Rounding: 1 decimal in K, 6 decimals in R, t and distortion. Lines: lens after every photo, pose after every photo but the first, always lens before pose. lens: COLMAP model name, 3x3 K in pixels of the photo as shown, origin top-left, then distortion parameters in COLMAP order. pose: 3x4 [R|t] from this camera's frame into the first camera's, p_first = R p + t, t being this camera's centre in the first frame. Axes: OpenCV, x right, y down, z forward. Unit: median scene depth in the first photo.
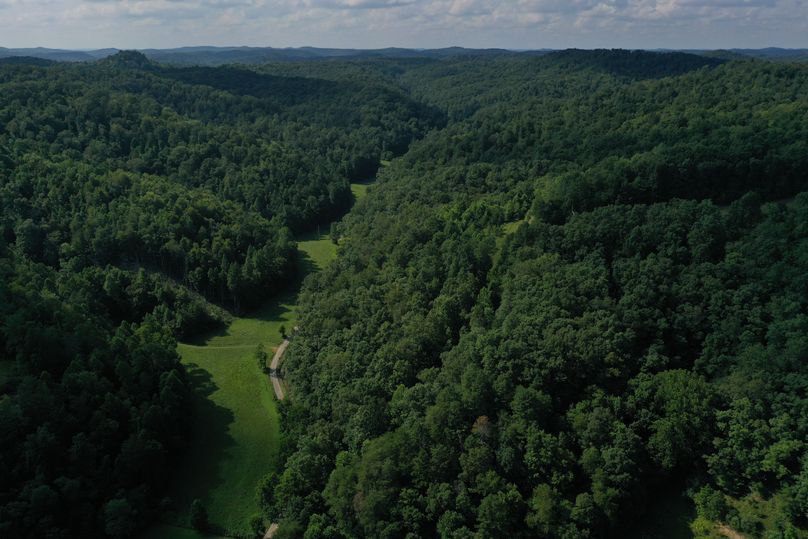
lens RADIAL K [[635.4, 0, 404.6], [0, 635.4, 269.0], [0, 0, 1]] dist [0.003651, 0.004695]
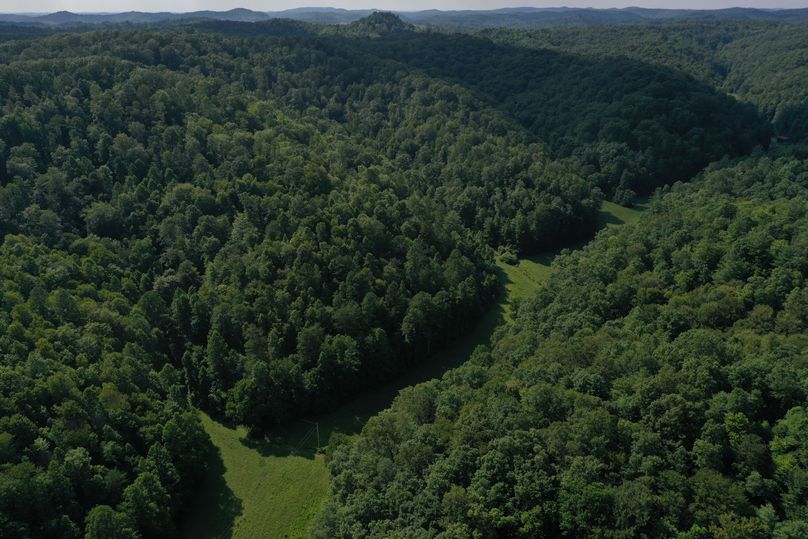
lens RADIAL K [[635.4, 0, 403.4], [0, 635.4, 267.2], [0, 0, 1]] dist [0.003651, 0.004695]
pose [[0.887526, 0.172805, -0.427126, 0.048665], [-0.150600, 0.984888, 0.085530, -0.126404], [0.435451, -0.011585, 0.900138, 0.366450]]
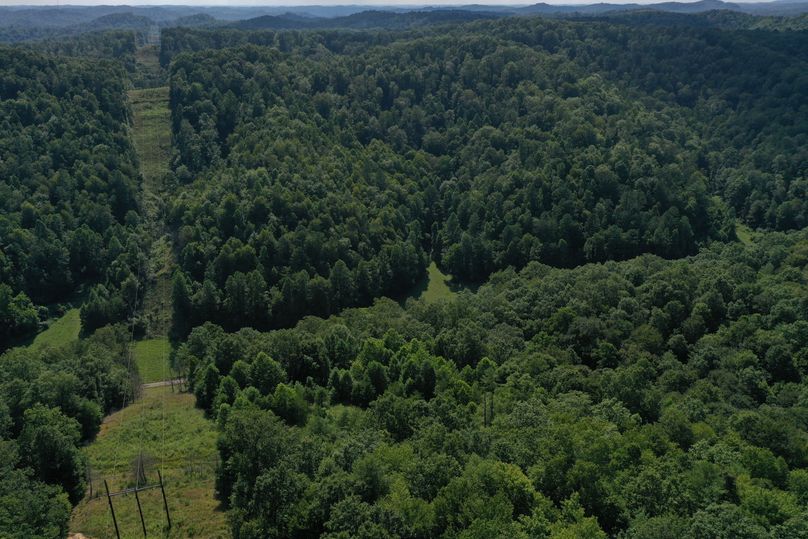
lens RADIAL K [[635.4, 0, 405.3], [0, 635.4, 271.3], [0, 0, 1]] dist [0.003651, 0.004695]
pose [[0.406659, 0.355602, -0.841532, 0.209222], [-0.297183, 0.922528, 0.246218, -0.121519], [0.863893, 0.149962, 0.480833, 0.355782]]
